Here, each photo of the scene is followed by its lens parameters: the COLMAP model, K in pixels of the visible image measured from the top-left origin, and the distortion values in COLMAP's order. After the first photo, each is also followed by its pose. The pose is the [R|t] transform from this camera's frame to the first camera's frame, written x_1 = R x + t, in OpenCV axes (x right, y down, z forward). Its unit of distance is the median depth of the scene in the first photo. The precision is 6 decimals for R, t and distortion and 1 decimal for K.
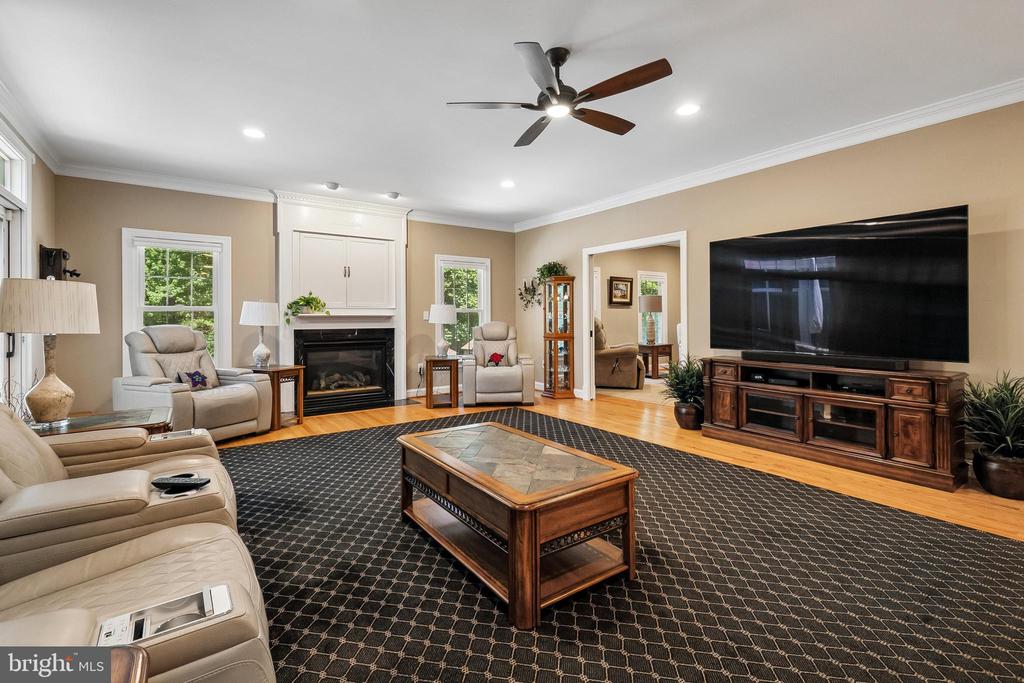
lens RADIAL K [[460.1, 0, 518.7], [0, 460.1, 316.1], [0, 0, 1]] dist [0.009622, -0.003421]
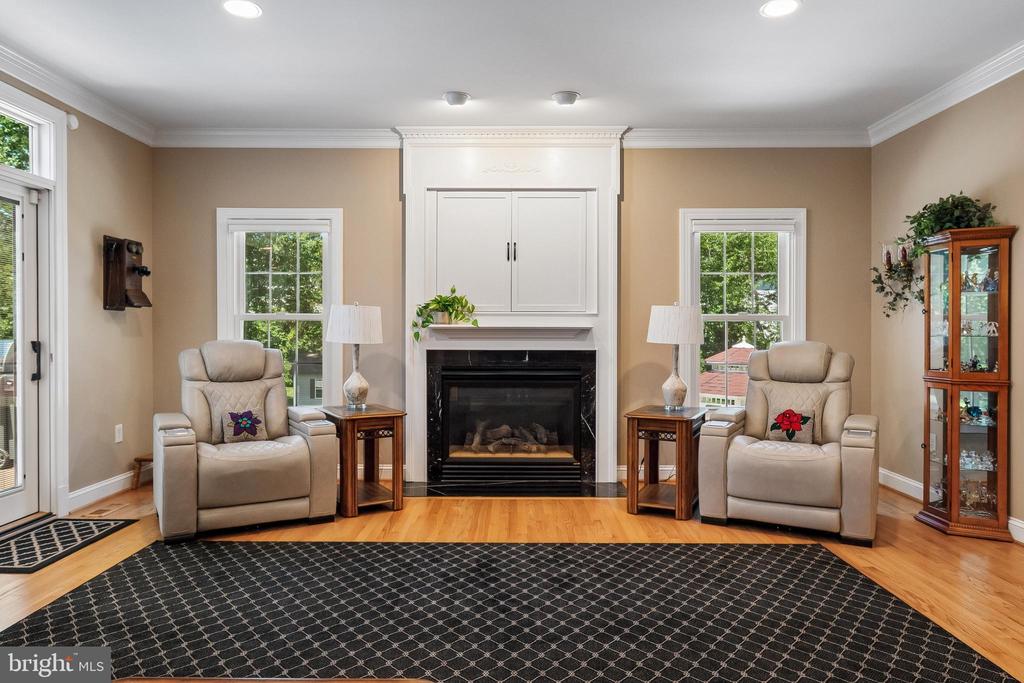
lens RADIAL K [[648.3, 0, 517.3], [0, 648.3, 337.7], [0, 0, 1]] dist [-0.002768, 0.002656]
pose [[0.808451, 0.009931, -0.588480, 0.112005], [-0.002454, 0.999906, 0.013503, 0.000778], [0.588558, -0.009472, 0.808399, 0.341456]]
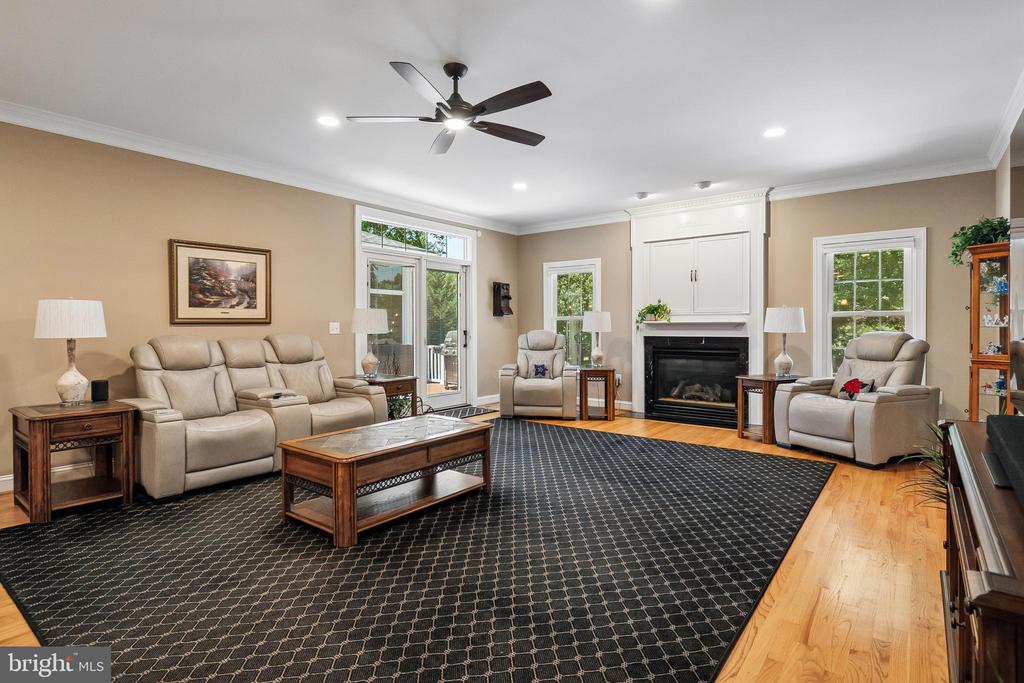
lens RADIAL K [[525.4, 0, 517.5], [0, 525.4, 330.8], [0, 0, 1]] dist [0.000263, 0.000021]
pose [[0.286861, 0.010630, -0.957913, 0.543534], [0.005835, 0.999900, 0.012844, -0.000197], [0.957955, -0.009274, 0.286770, 0.345609]]
